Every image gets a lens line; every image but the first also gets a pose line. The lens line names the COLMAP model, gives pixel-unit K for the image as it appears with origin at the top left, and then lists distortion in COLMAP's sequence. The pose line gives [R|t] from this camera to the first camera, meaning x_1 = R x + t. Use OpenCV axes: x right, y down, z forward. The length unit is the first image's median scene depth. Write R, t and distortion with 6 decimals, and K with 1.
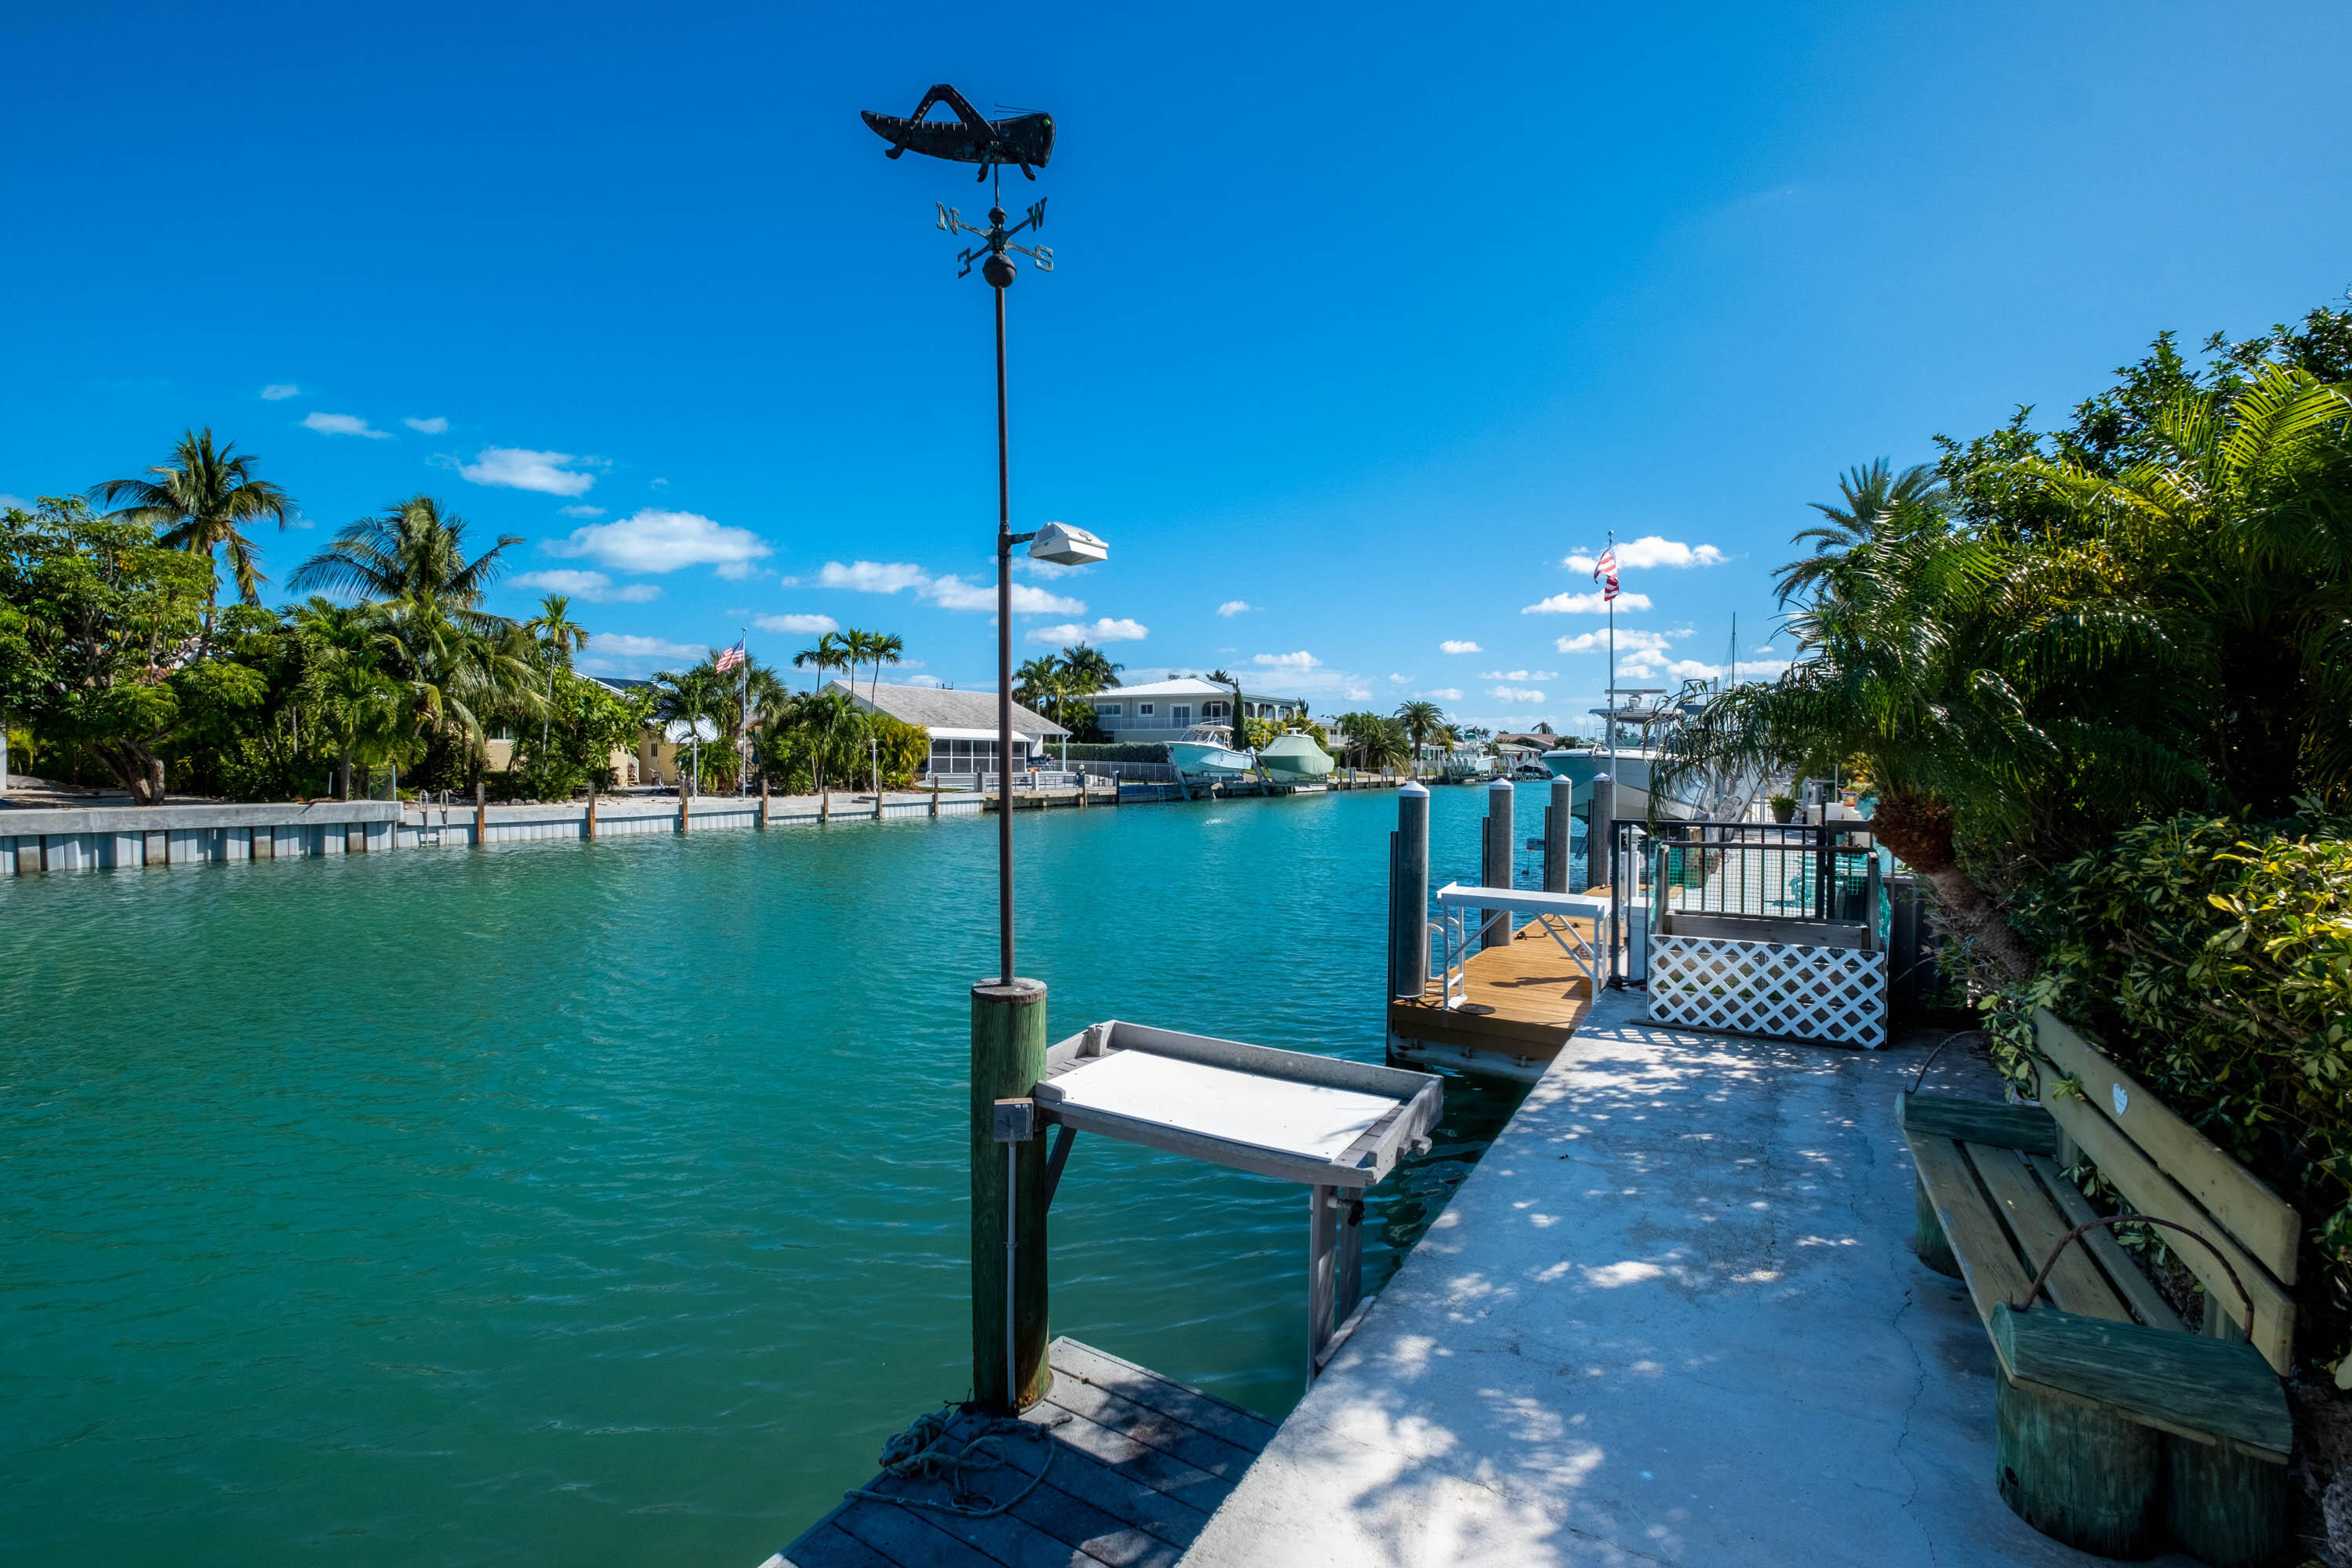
lens RADIAL K [[1016.1, 0, 1168.9], [0, 1016.1, 774.8], [0, 0, 1]] dist [-0.004351, -0.000419]
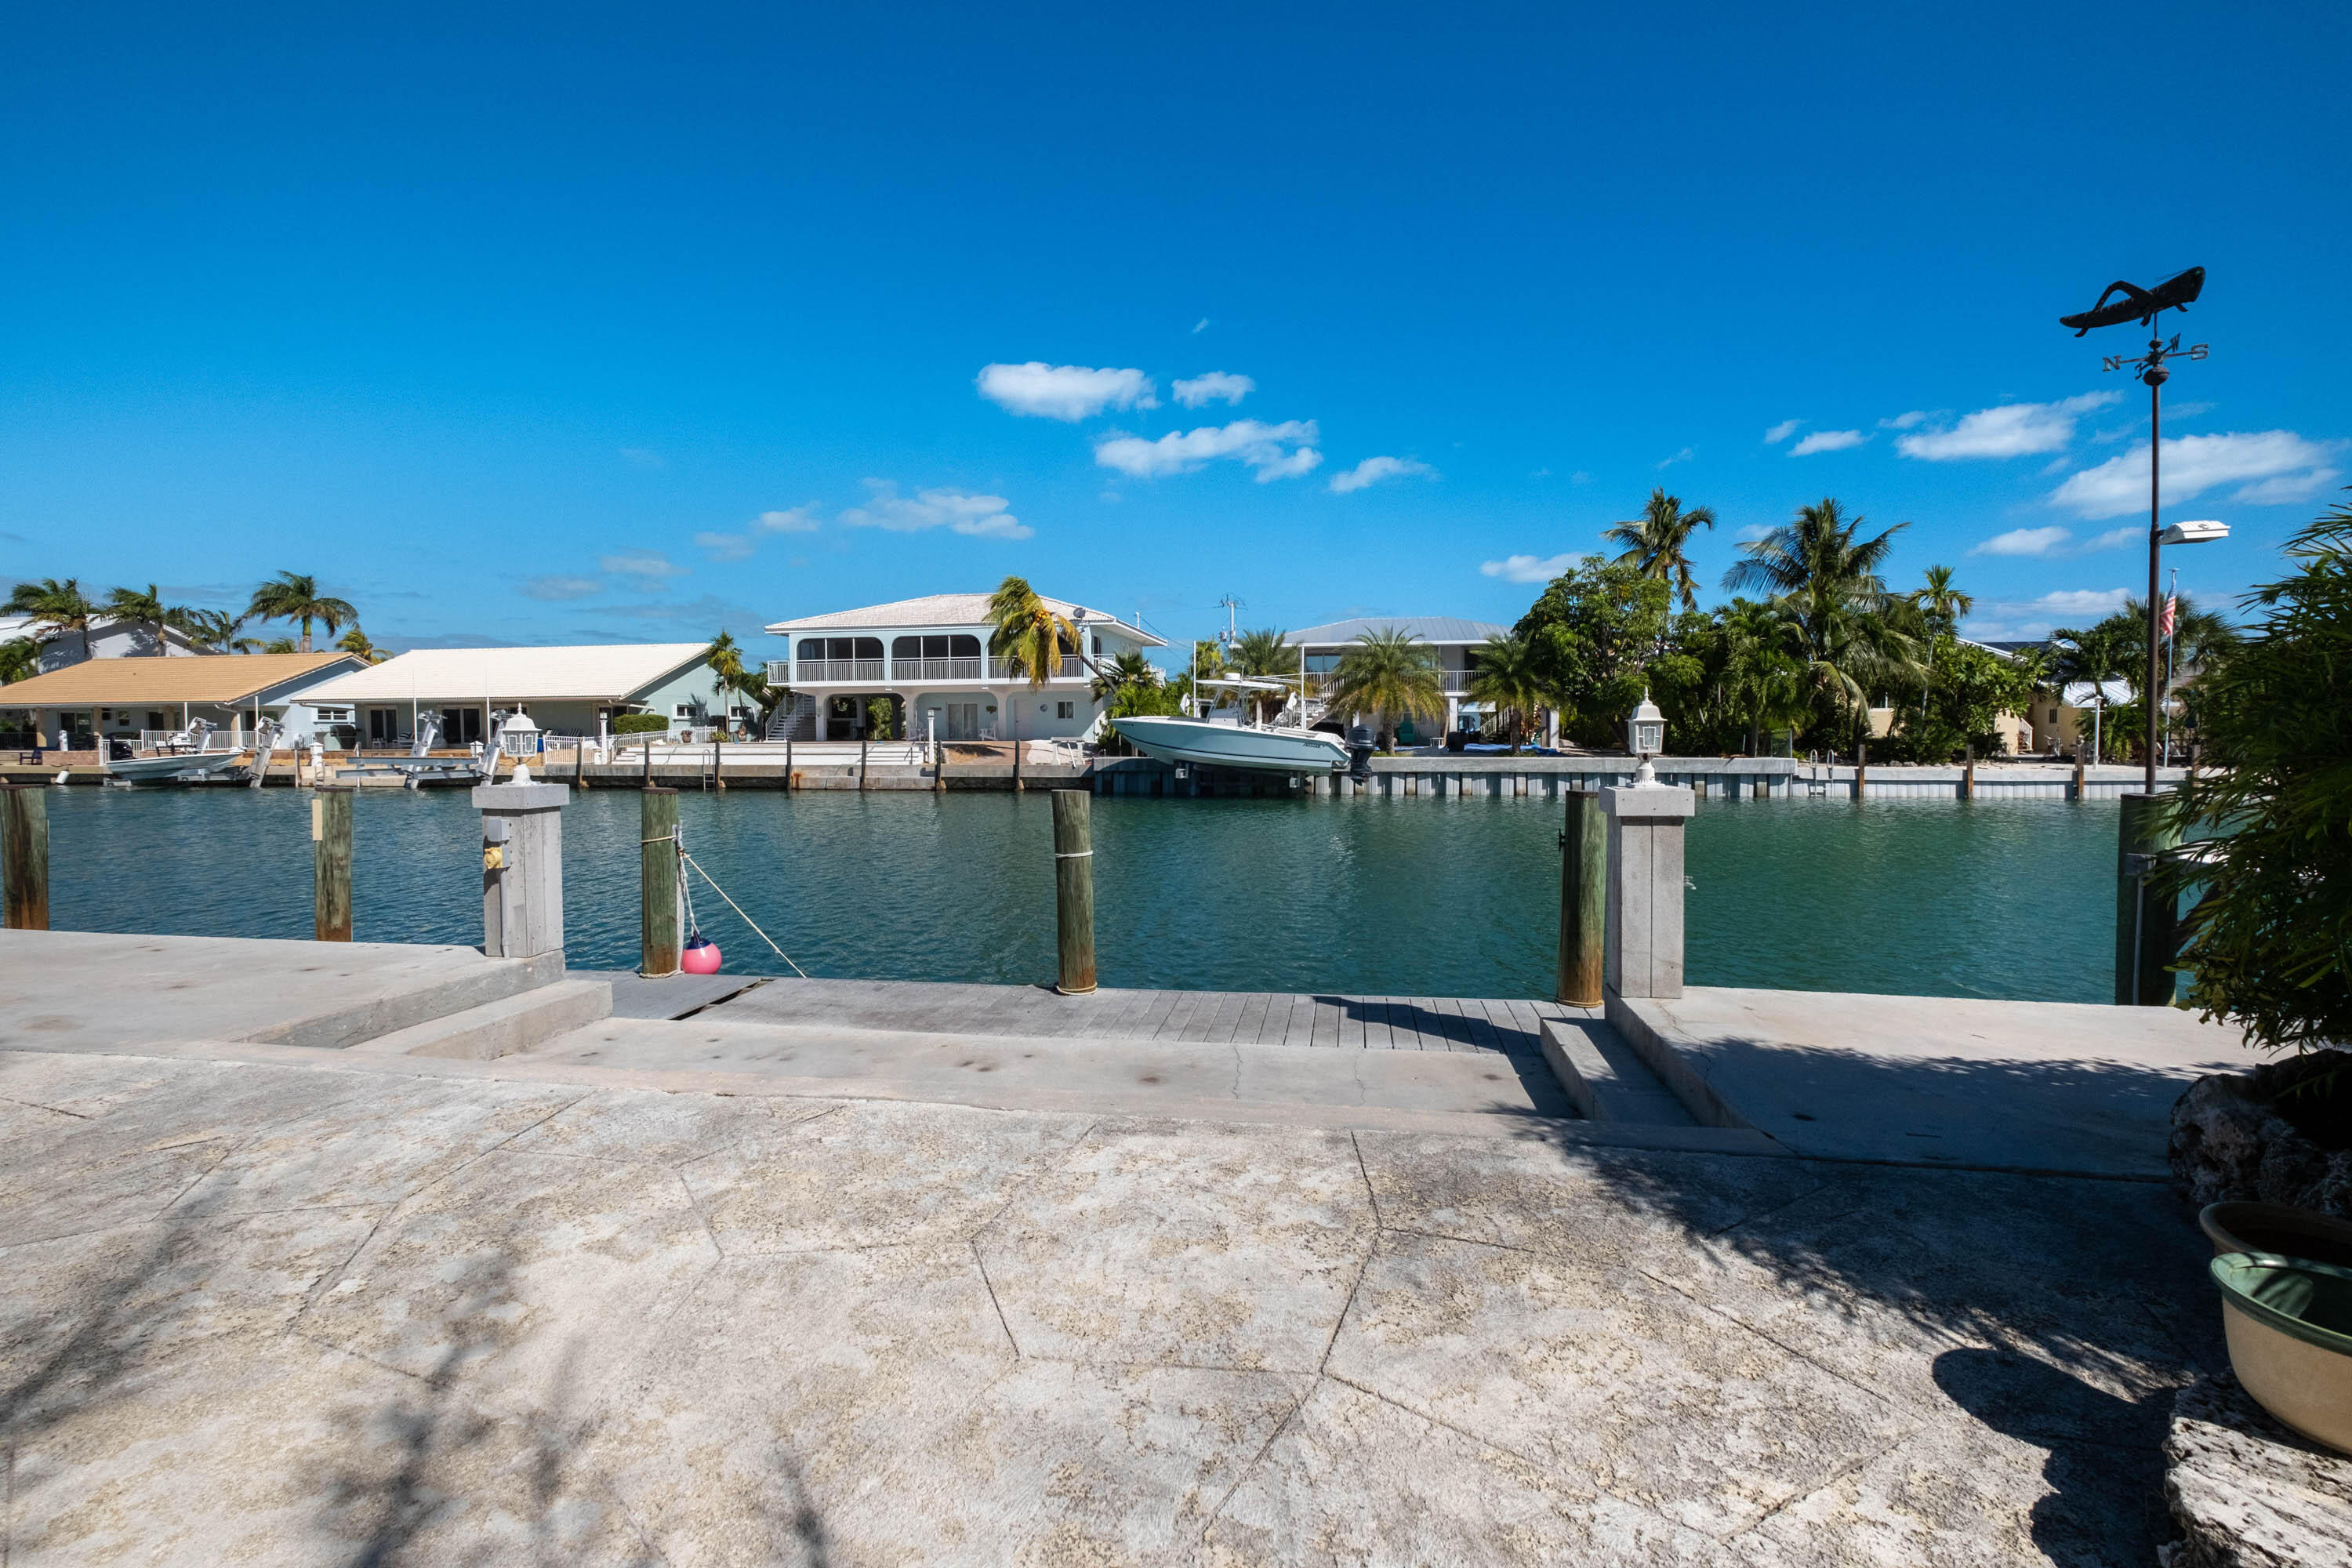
lens RADIAL K [[1016.1, 0, 1168.9], [0, 1016.1, 774.8], [0, 0, 1]] dist [-0.004351, -0.000419]
pose [[0.363664, 0.030967, -0.931015, 0.081601], [-0.009866, 0.999519, 0.029392, 0.013857], [0.931478, -0.001504, 0.363795, -0.114490]]
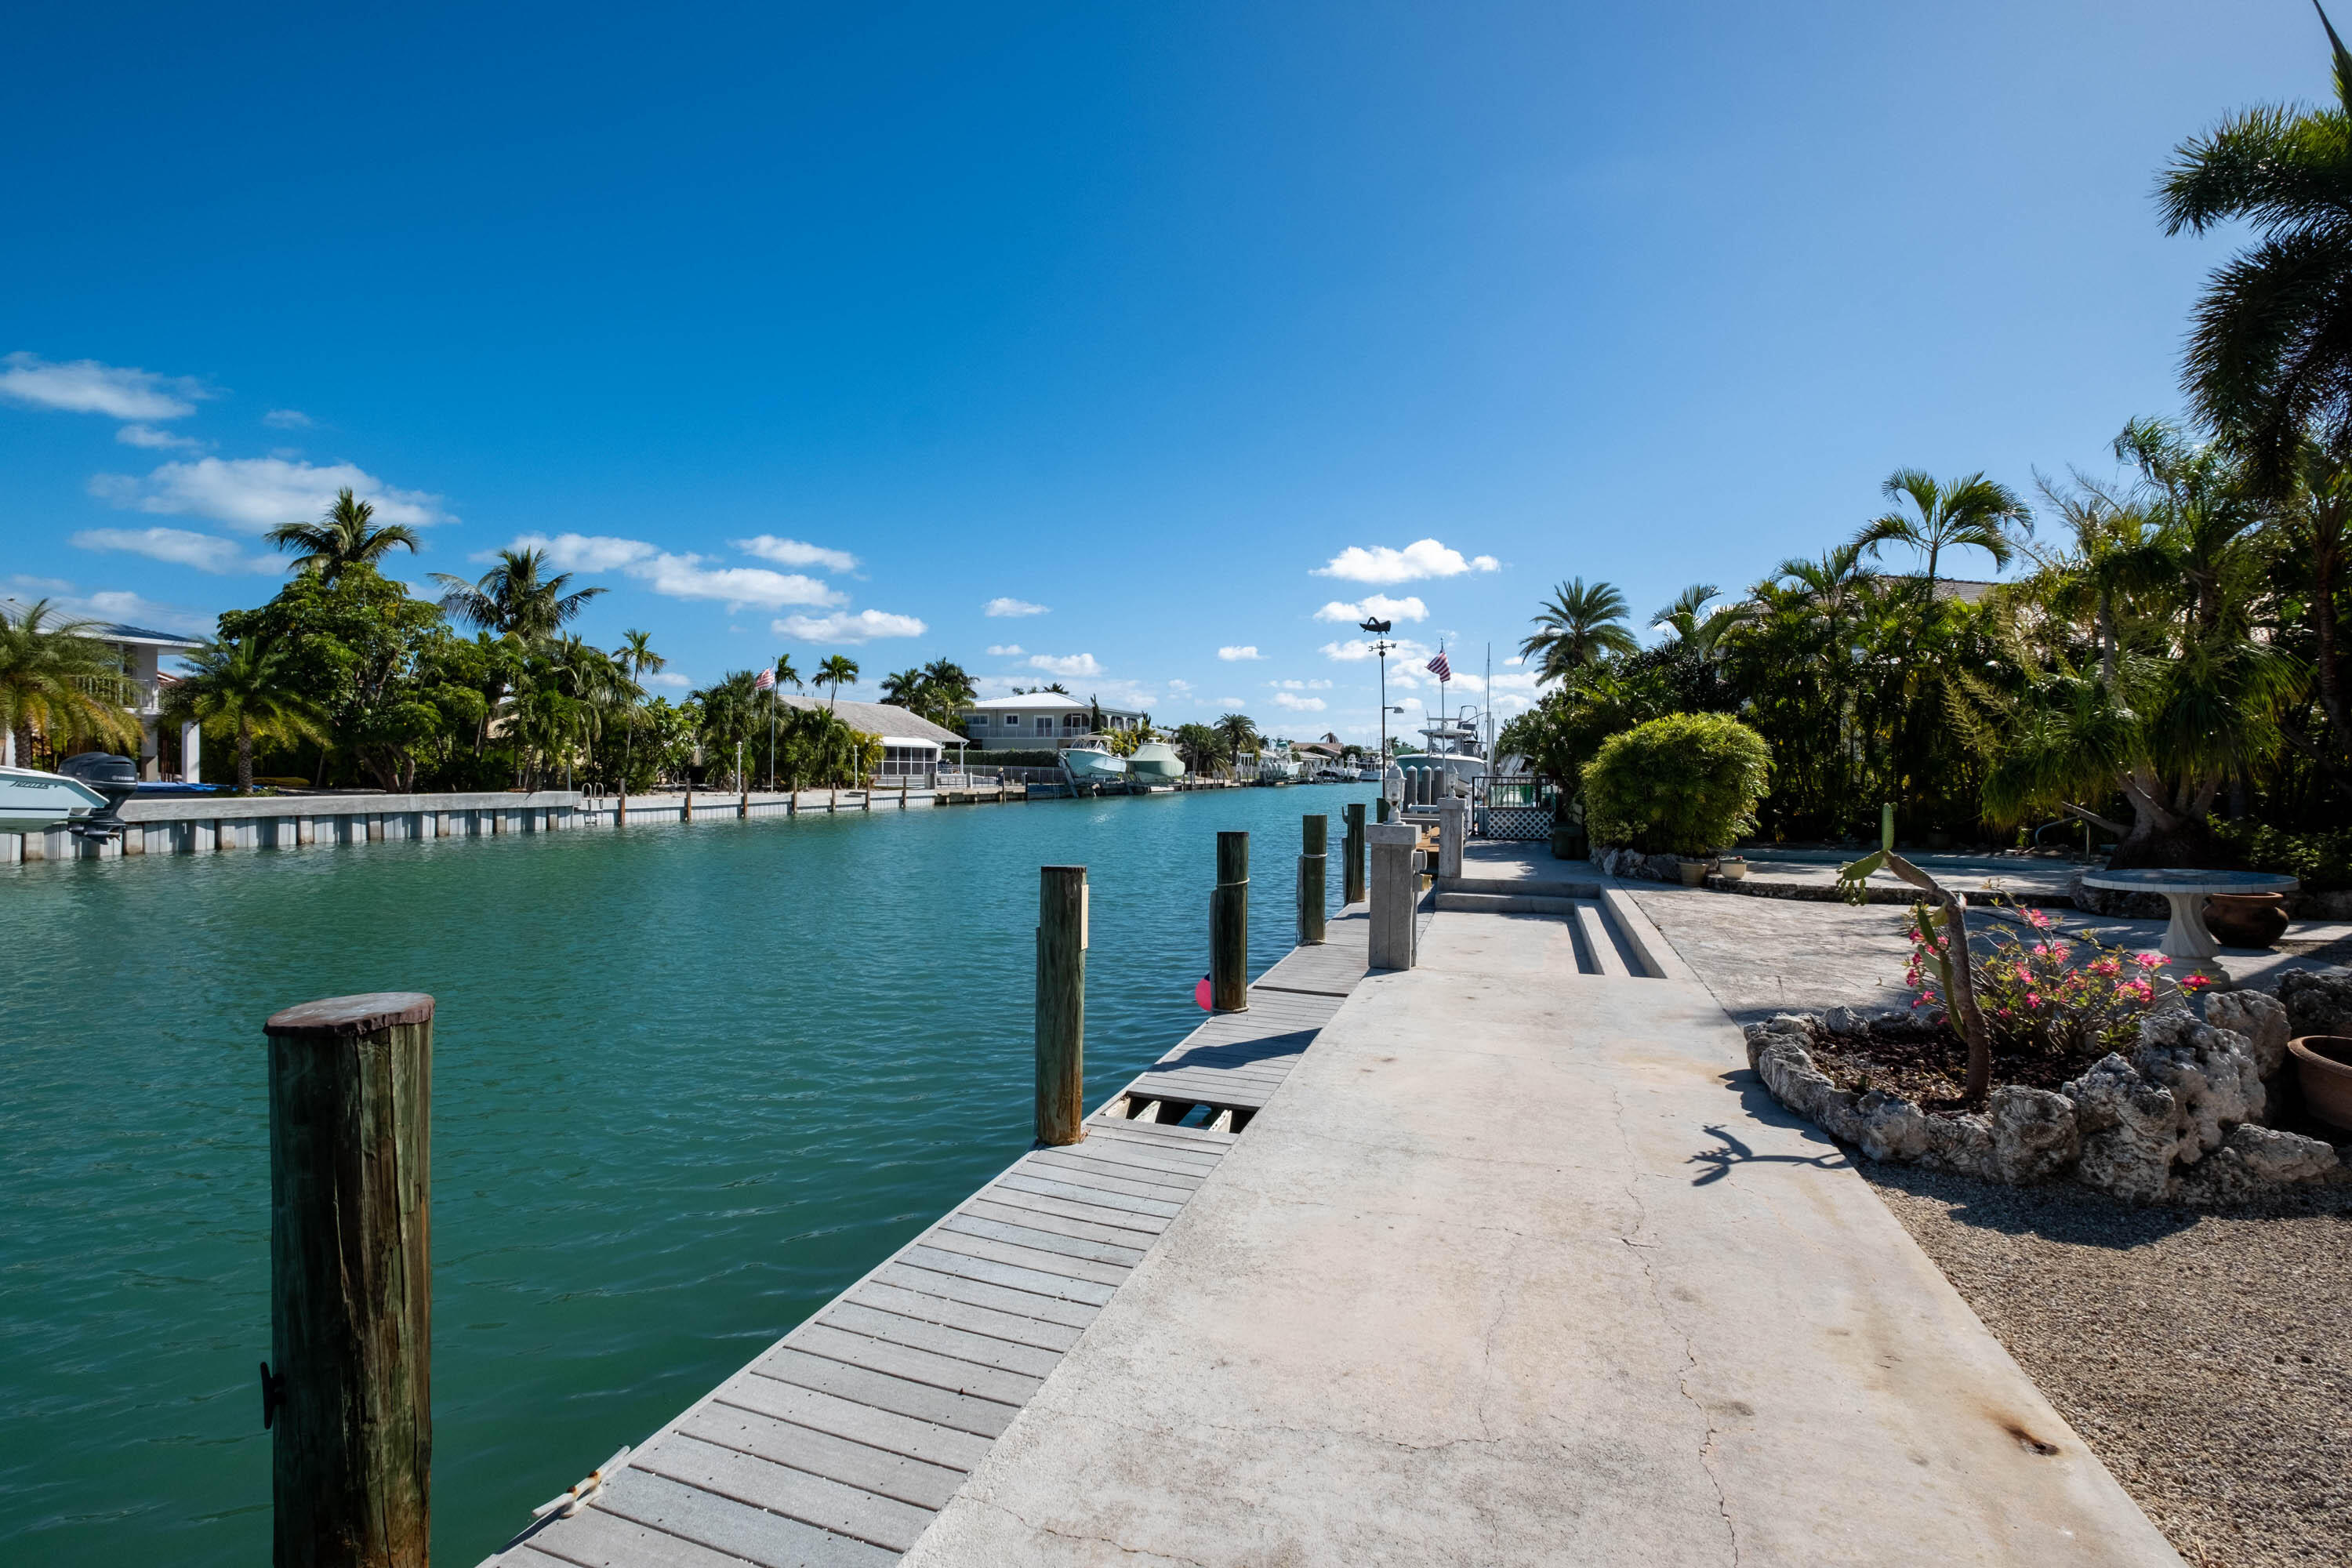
lens RADIAL K [[1016.1, 0, 1168.9], [0, 1016.1, 774.8], [0, 0, 1]] dist [-0.004351, -0.000419]
pose [[0.979094, -0.001846, 0.203398, -0.216318], [0.003394, 0.999968, -0.007262, 0.013349], [-0.203378, 0.007800, 0.979069, -0.362007]]
